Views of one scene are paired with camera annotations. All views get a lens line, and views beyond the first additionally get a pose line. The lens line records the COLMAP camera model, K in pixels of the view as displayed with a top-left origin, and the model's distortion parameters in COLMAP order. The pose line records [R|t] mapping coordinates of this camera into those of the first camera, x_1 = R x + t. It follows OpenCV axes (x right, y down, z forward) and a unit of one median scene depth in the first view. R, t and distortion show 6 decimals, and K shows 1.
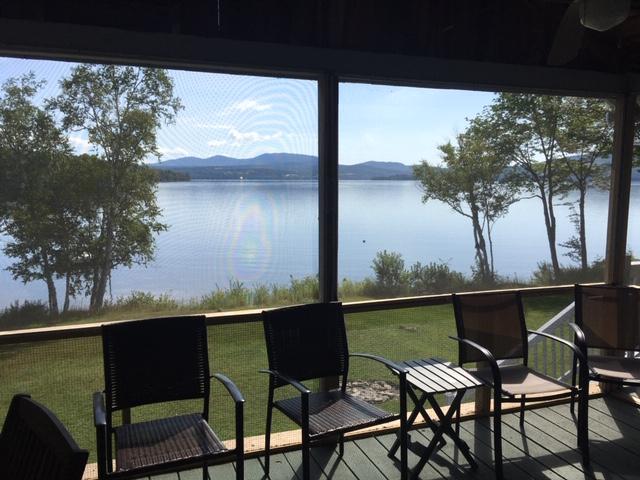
lens RADIAL K [[550.7, 0, 320.0], [0, 550.7, 240.0], [0, 0, 1]] dist [0.084640, -0.120433]
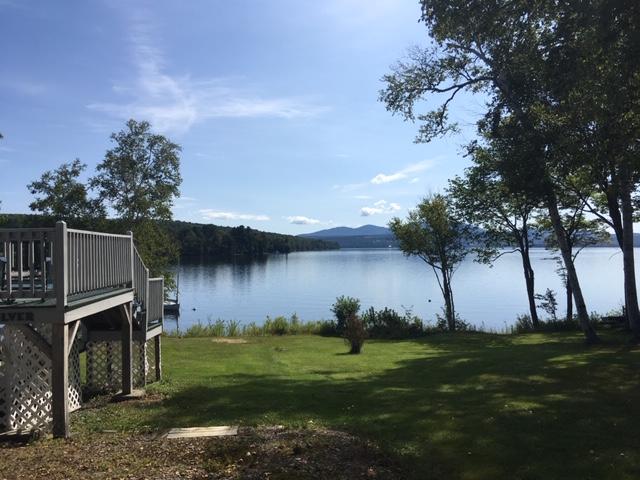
lens RADIAL K [[550.7, 0, 320.0], [0, 550.7, 240.0], [0, 0, 1]] dist [0.084640, -0.120433]
pose [[0.960576, -0.010581, -0.277815, 0.331517], [-0.024084, 0.992352, -0.121068, 0.037031], [0.276972, 0.122986, 0.952975, -0.090892]]
